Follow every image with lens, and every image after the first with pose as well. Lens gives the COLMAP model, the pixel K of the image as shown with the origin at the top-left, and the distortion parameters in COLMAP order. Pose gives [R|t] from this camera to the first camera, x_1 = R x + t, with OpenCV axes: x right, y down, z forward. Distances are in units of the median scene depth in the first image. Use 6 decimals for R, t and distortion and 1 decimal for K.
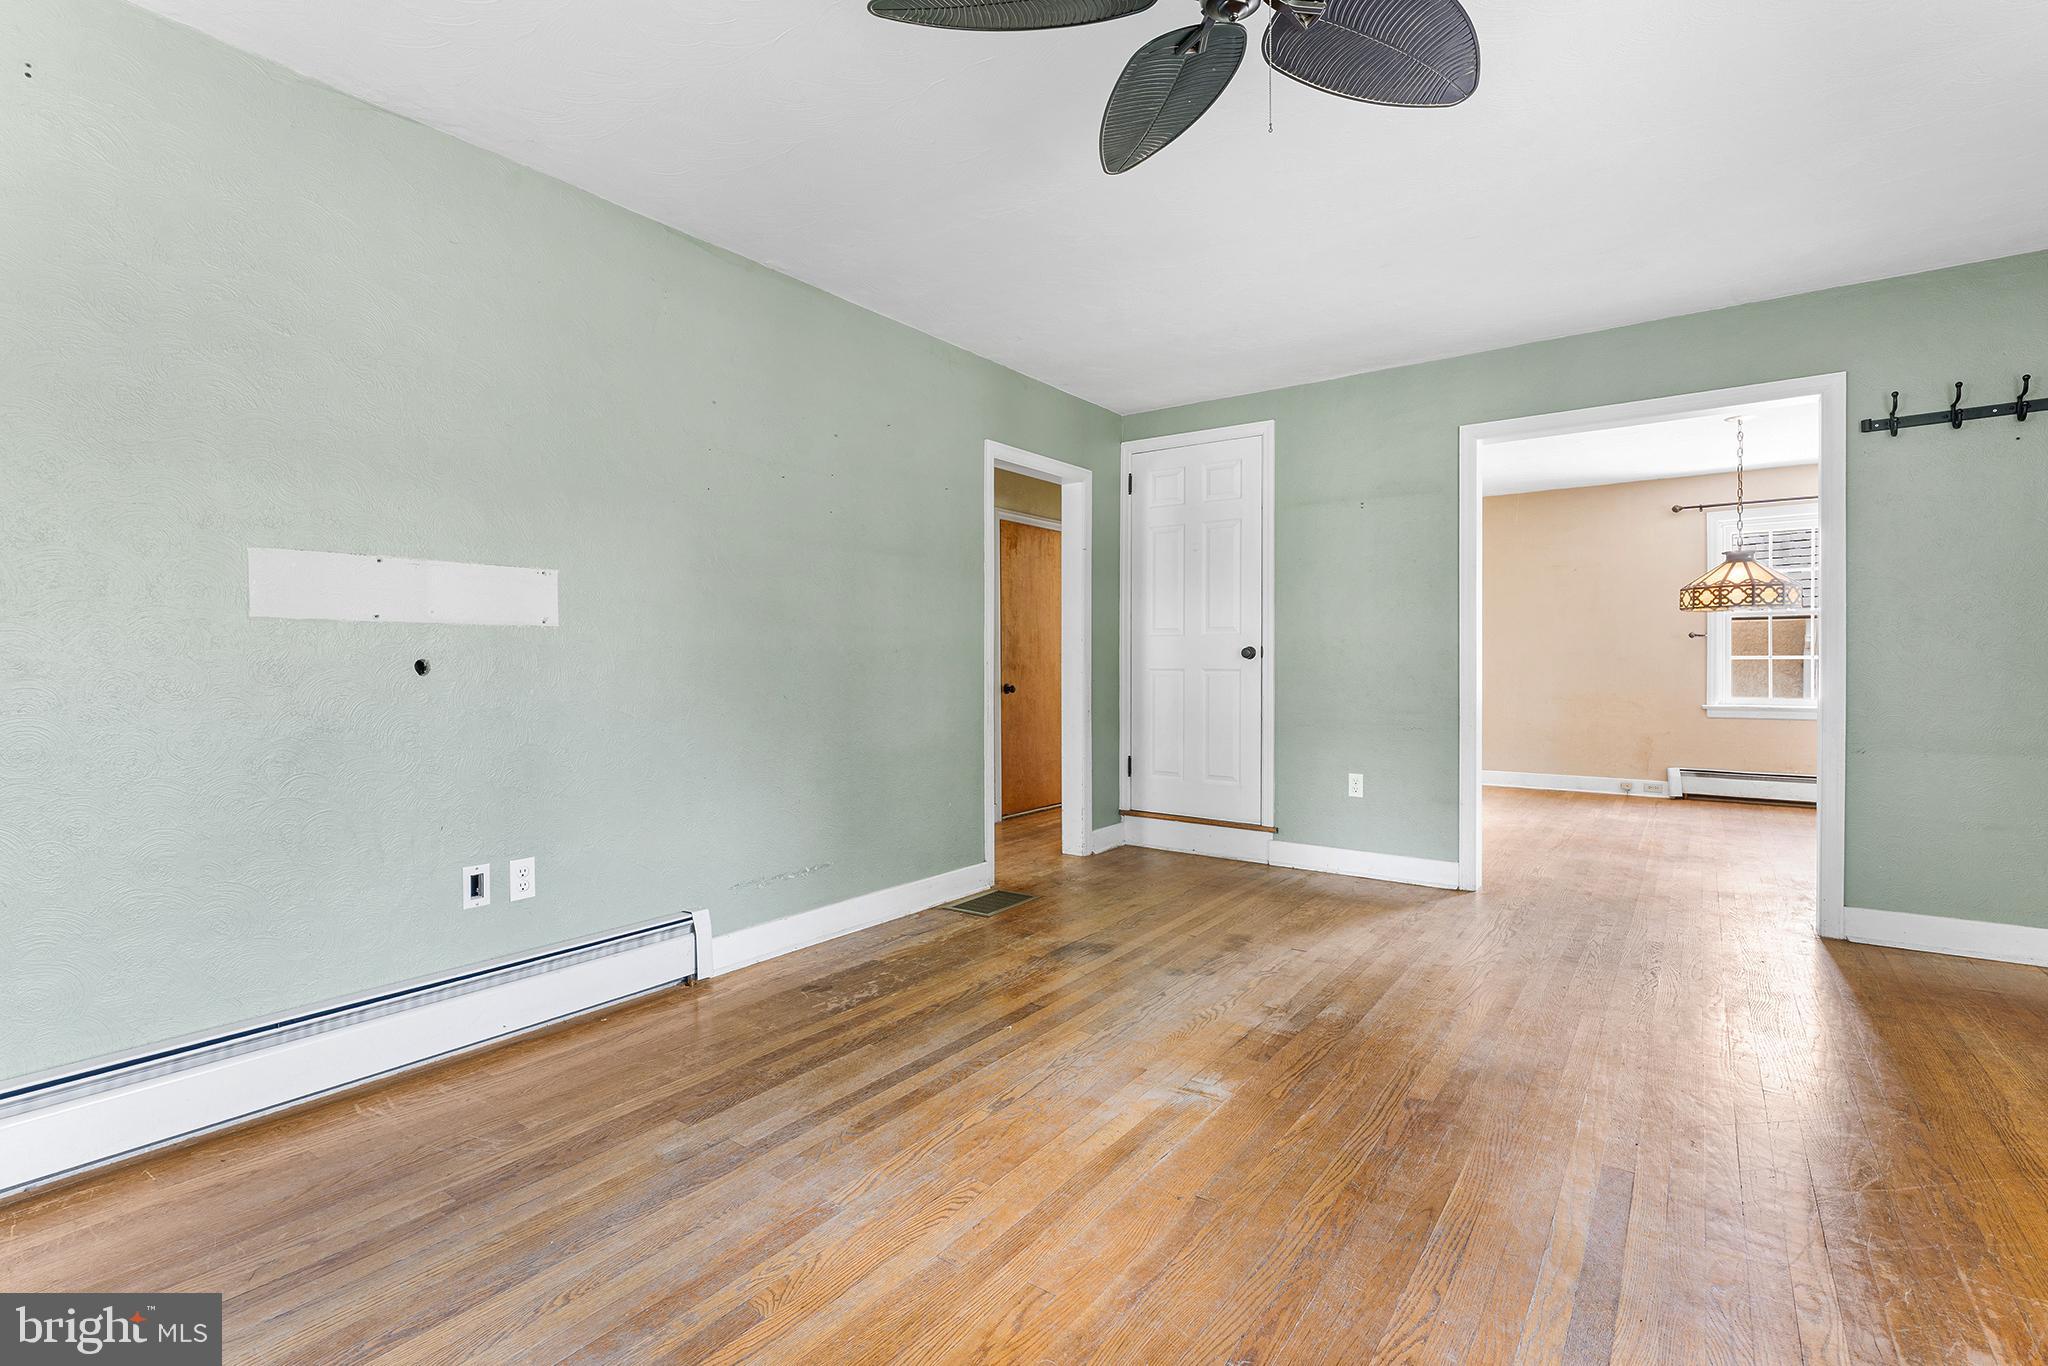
lens RADIAL K [[925.6, 0, 1030.7], [0, 925.6, 680.6], [0, 0, 1]] dist [-0.003100, 0.000047]
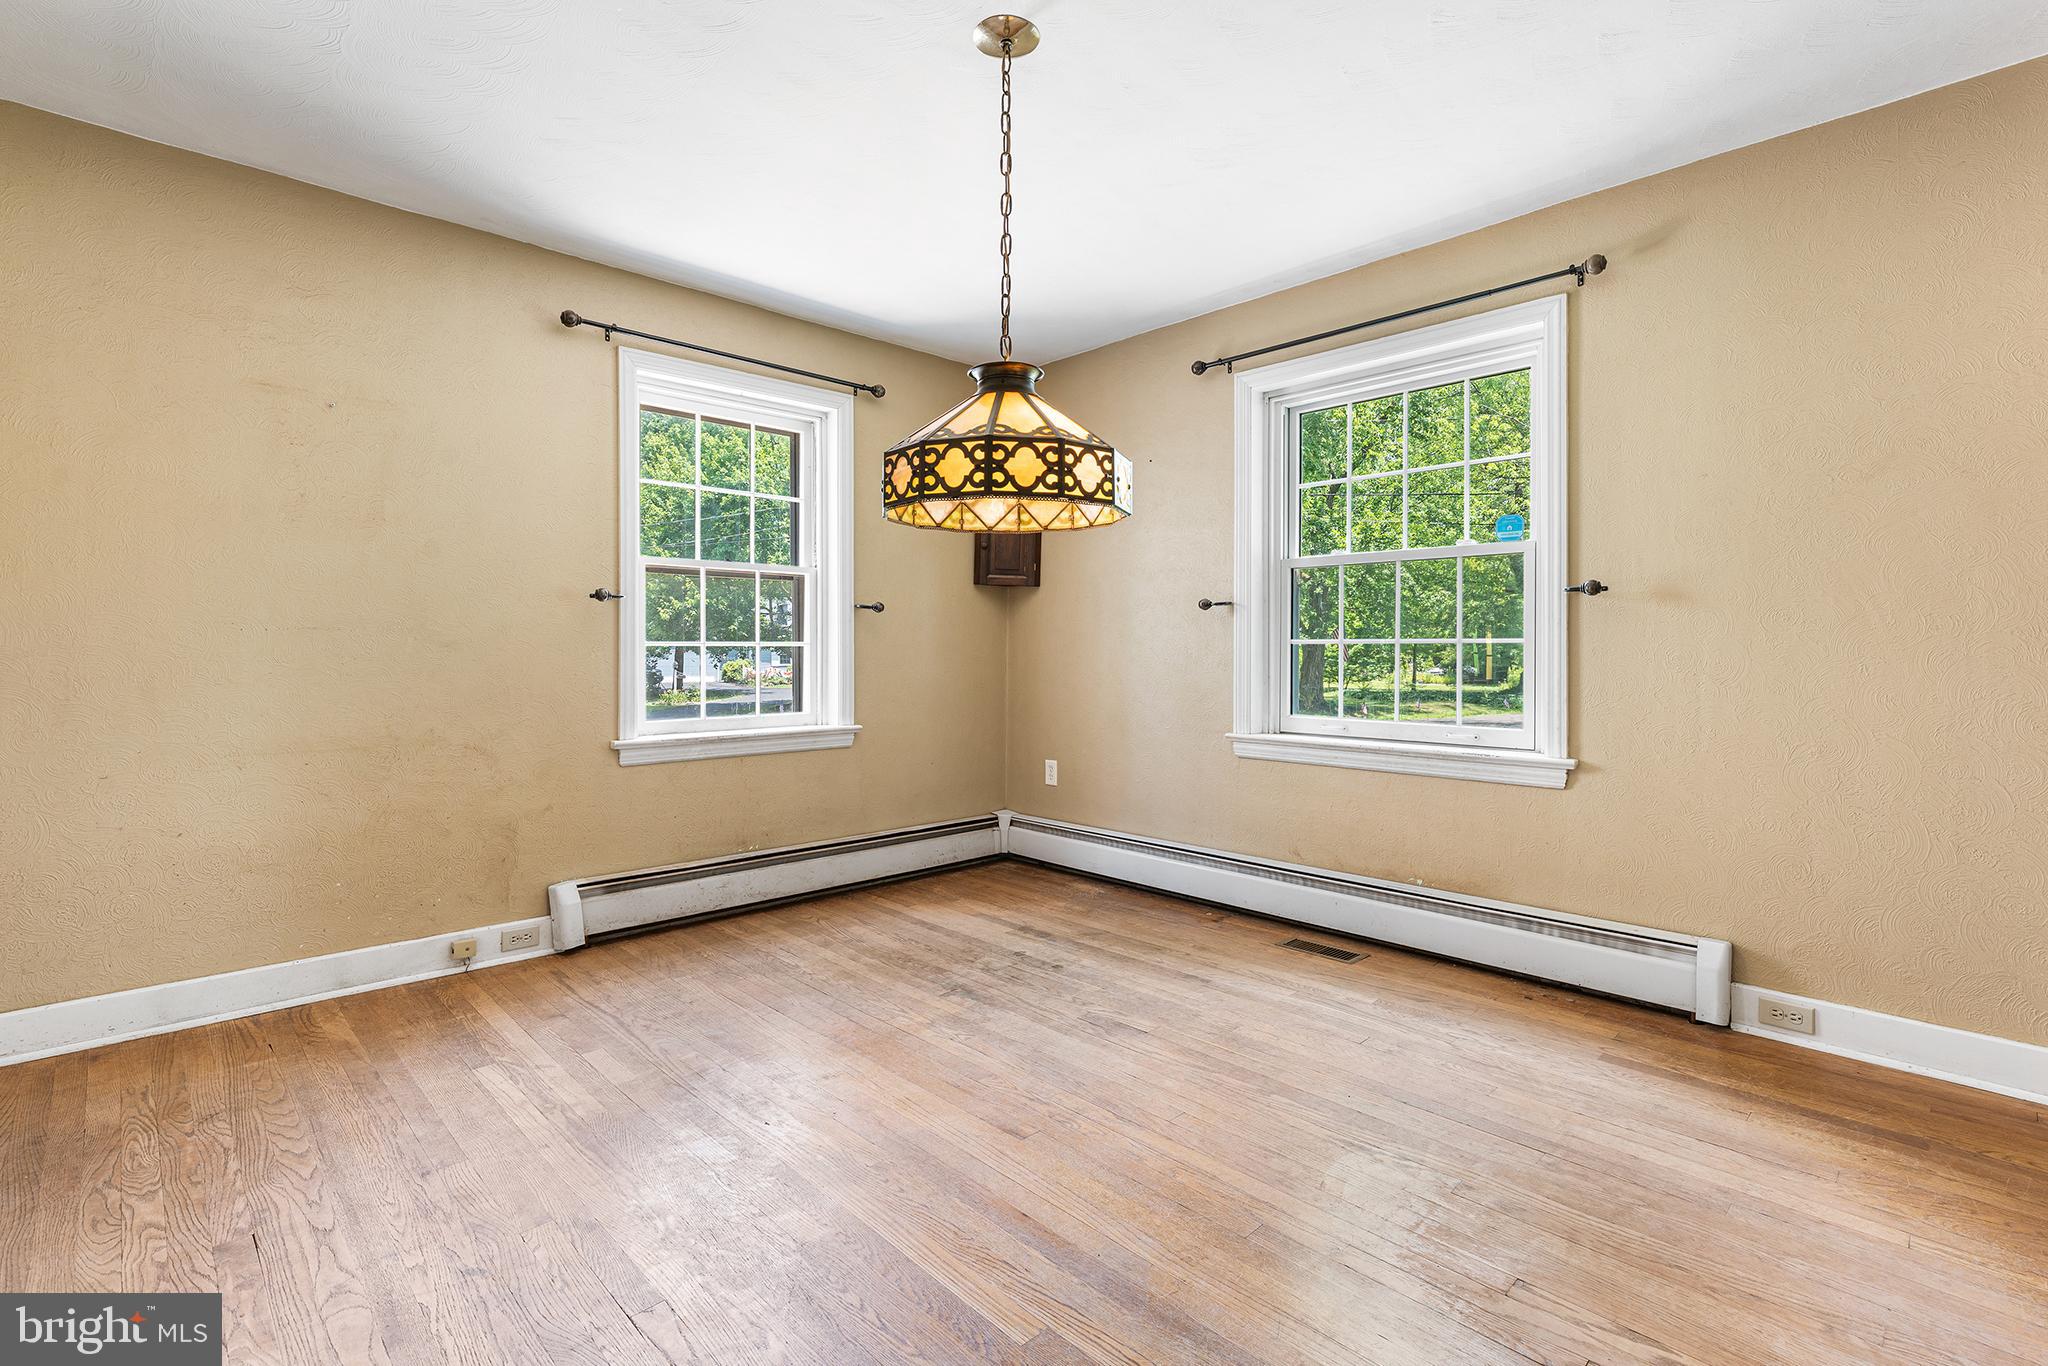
lens RADIAL K [[925.6, 0, 1022.3], [0, 925.6, 660.6], [0, 0, 1]] dist [-0.003100, 0.000047]
pose [[0.178546, -0.006904, 0.983907, 0.705757], [0.018239, 0.999827, 0.003706, -0.027219], [-0.983763, 0.017284, 0.178641, 1.670810]]
